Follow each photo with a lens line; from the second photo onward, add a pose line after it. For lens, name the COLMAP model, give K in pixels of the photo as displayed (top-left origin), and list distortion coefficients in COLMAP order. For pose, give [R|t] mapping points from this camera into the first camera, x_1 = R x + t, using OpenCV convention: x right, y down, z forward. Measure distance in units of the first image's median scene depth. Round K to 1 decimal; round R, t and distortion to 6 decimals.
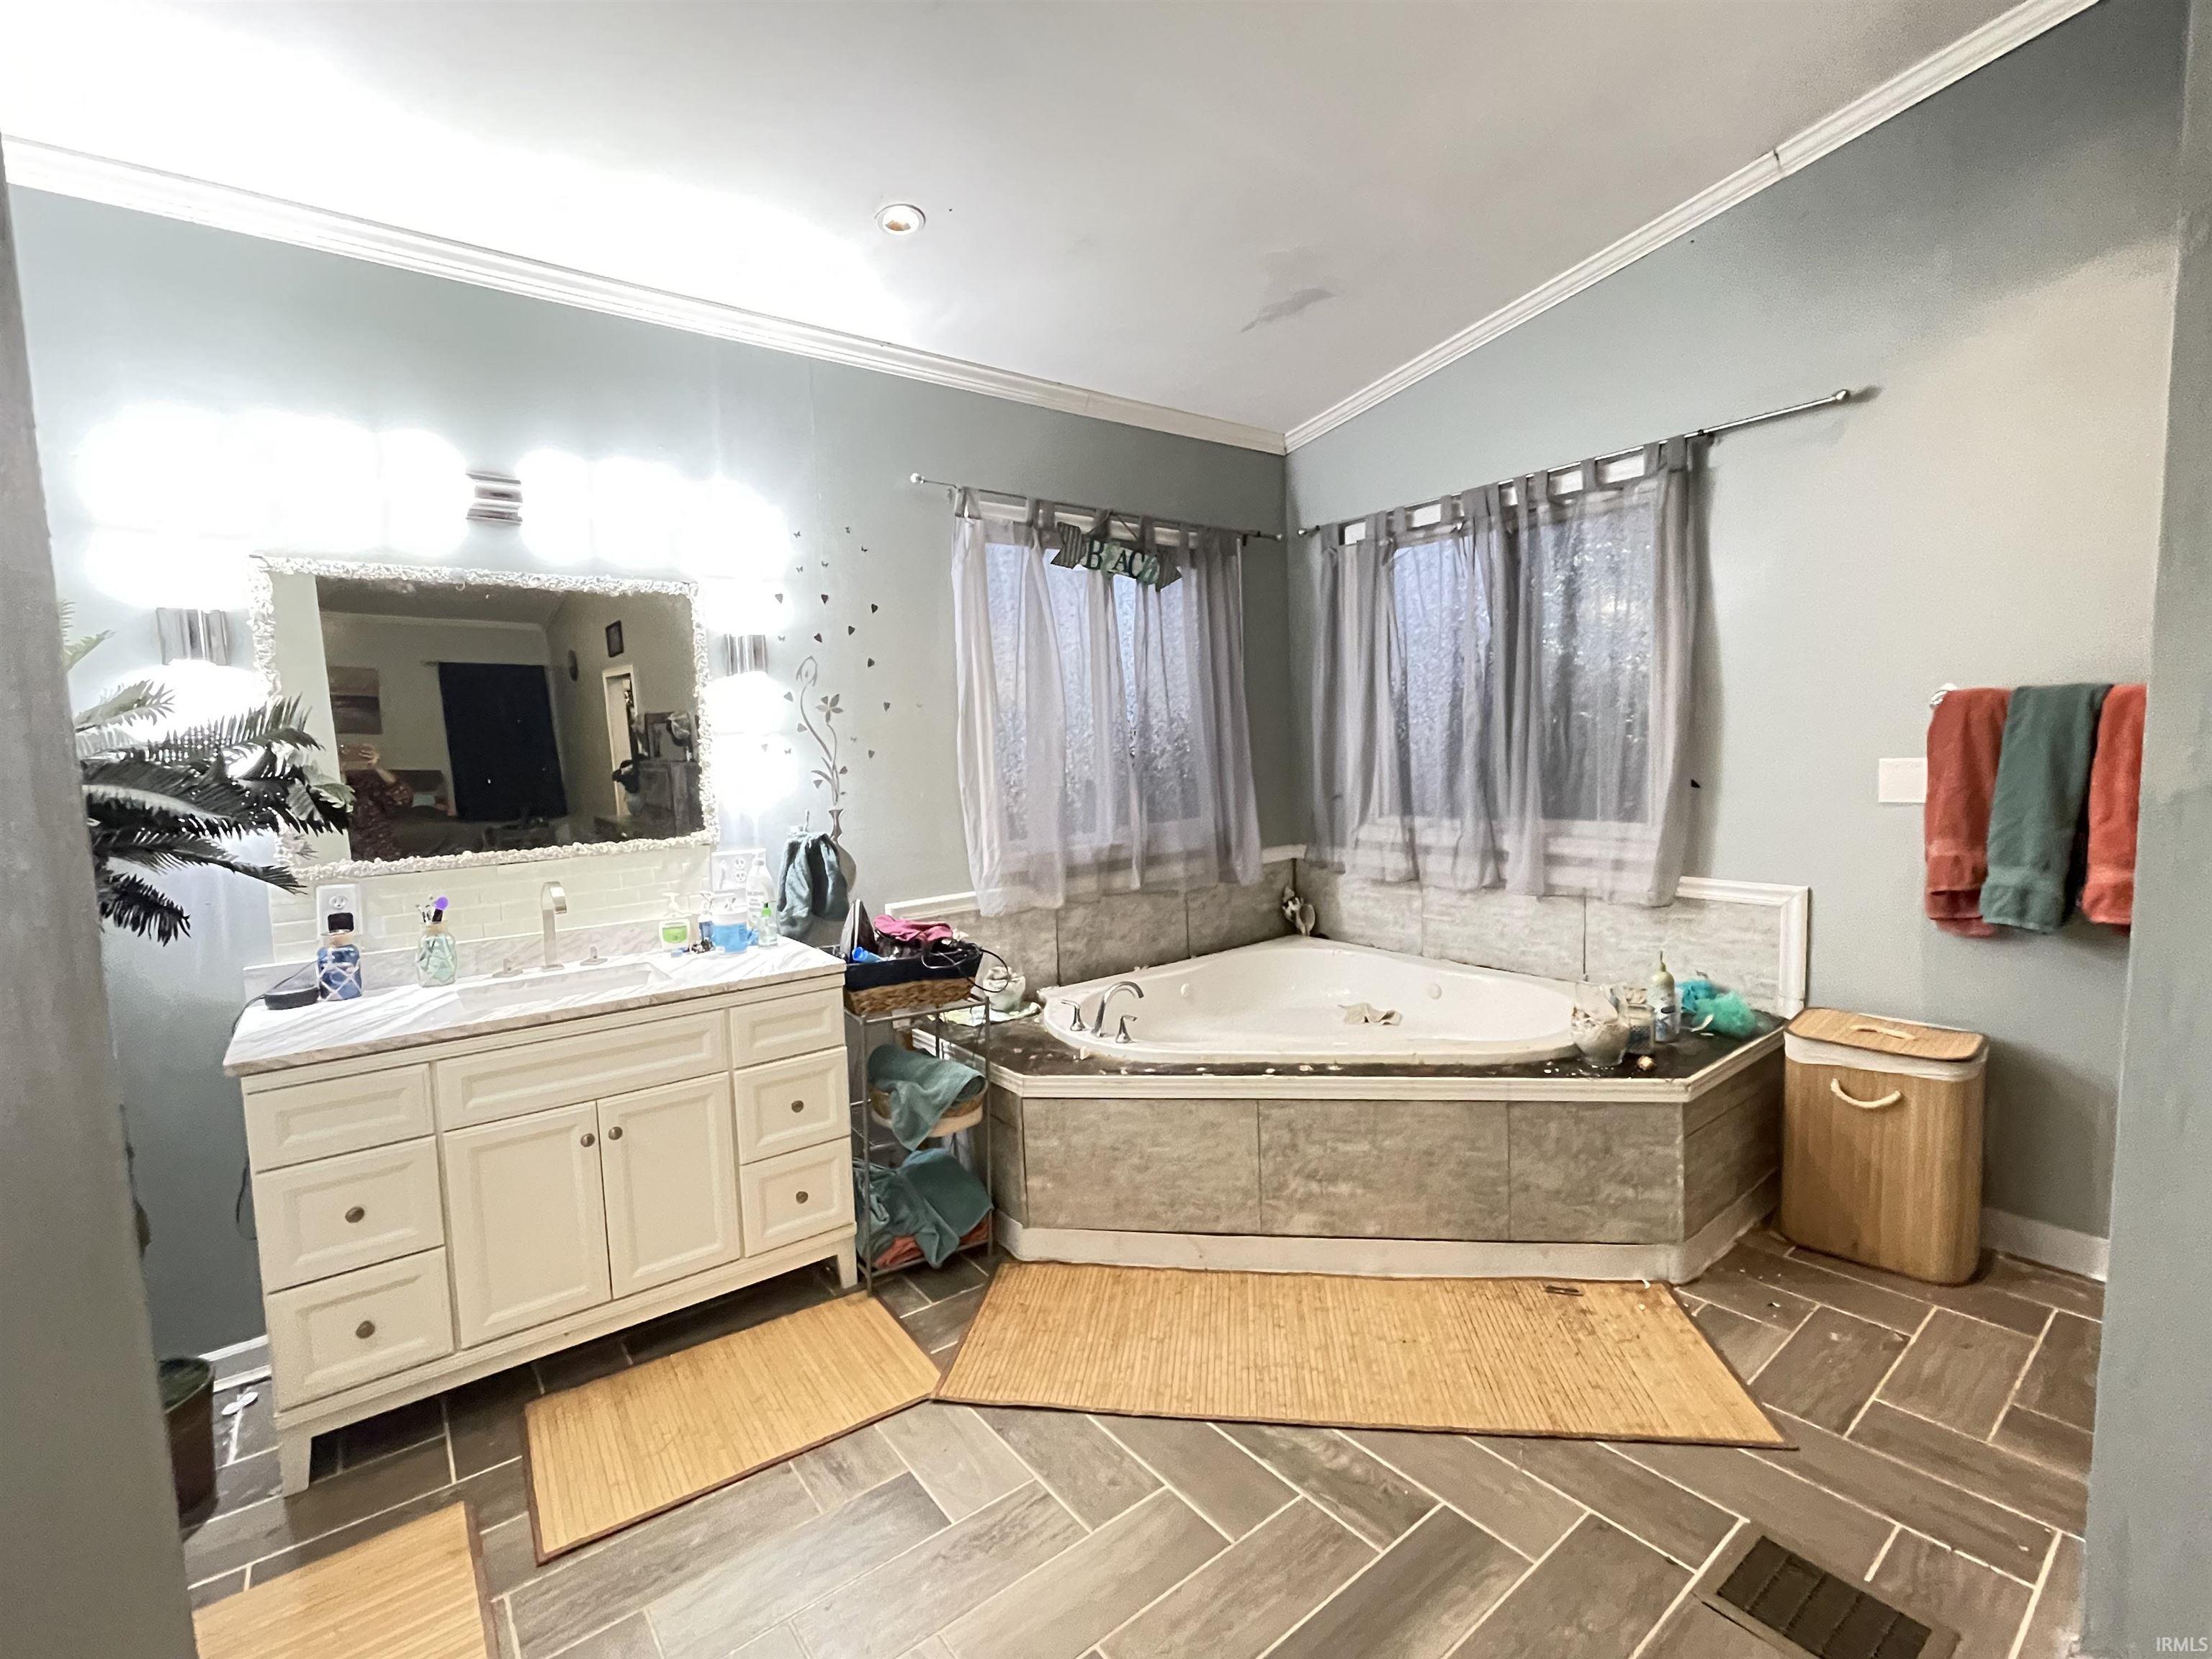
lens RADIAL K [[997.0, 0, 1093.3], [0, 997.0, 838.0], [0, 0, 1]] dist [0.000539, -0.000010]
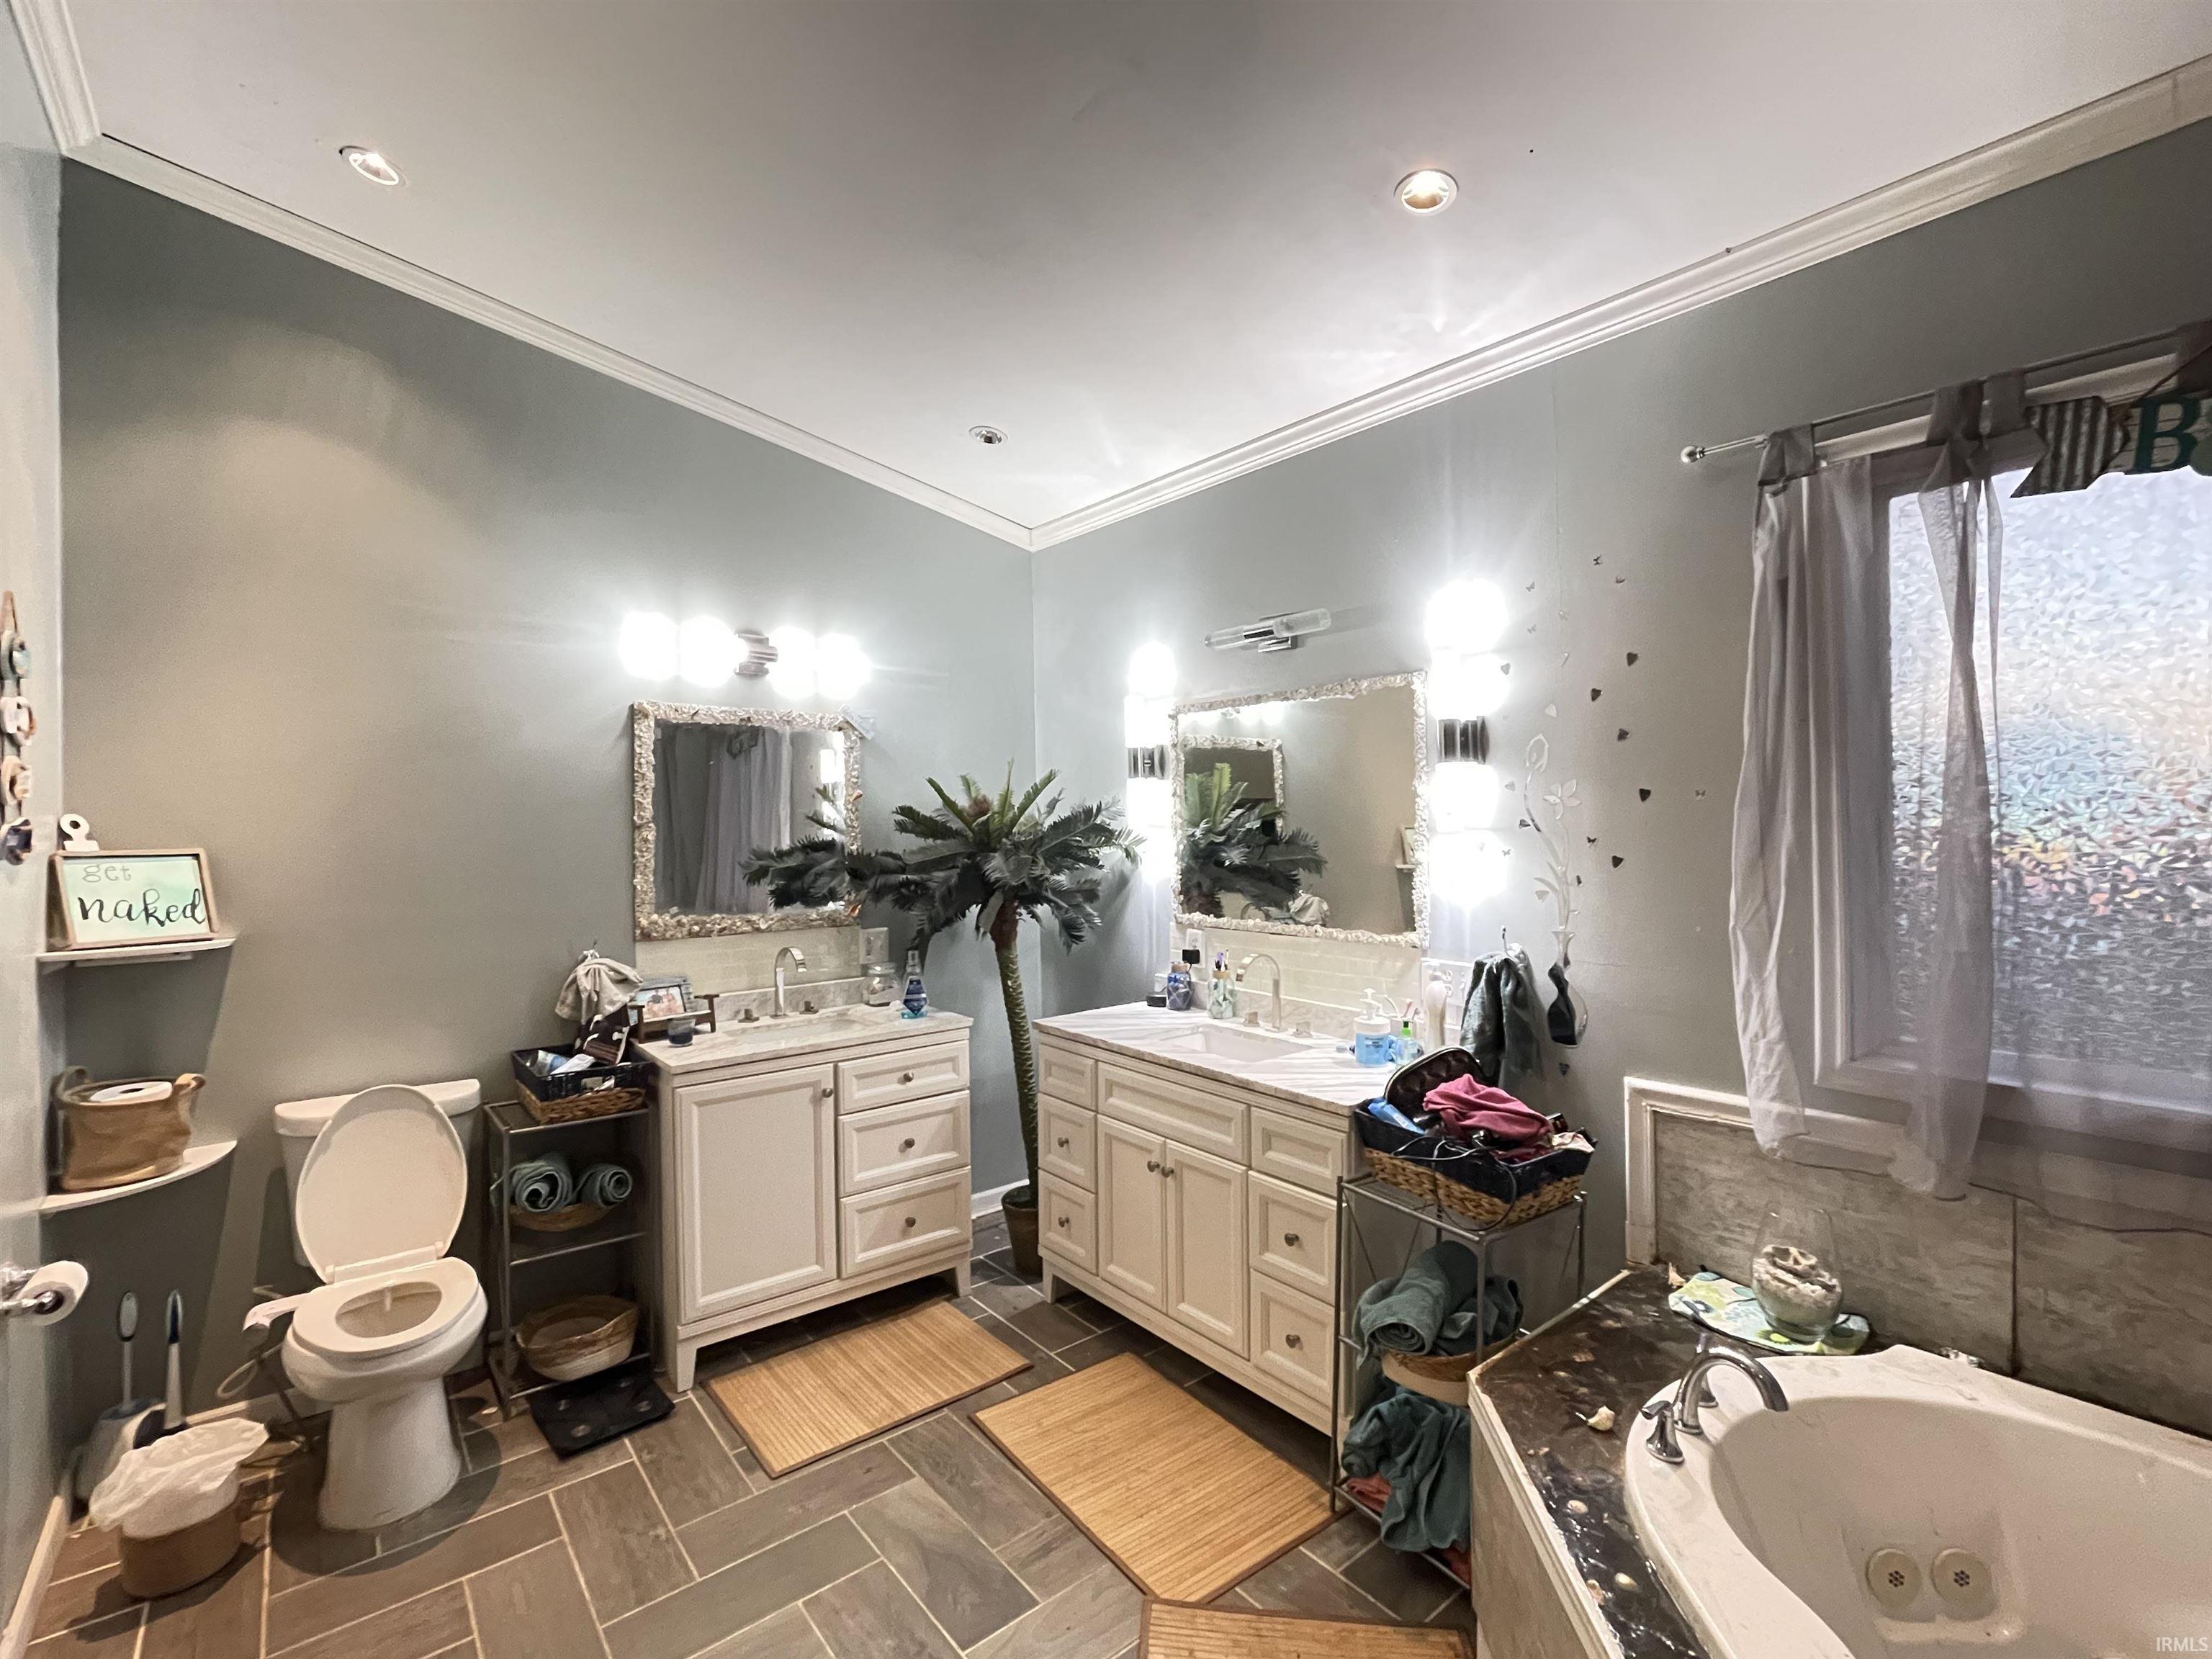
lens RADIAL K [[997.0, 0, 1092.4], [0, 997.0, 830.3], [0, 0, 1]] dist [0.000539, -0.000010]
pose [[0.030928, 0.047630, -0.998386, 0.535266], [-0.078800, 0.995871, 0.045068, -0.122286], [0.996411, 0.077279, 0.034553, 0.668729]]
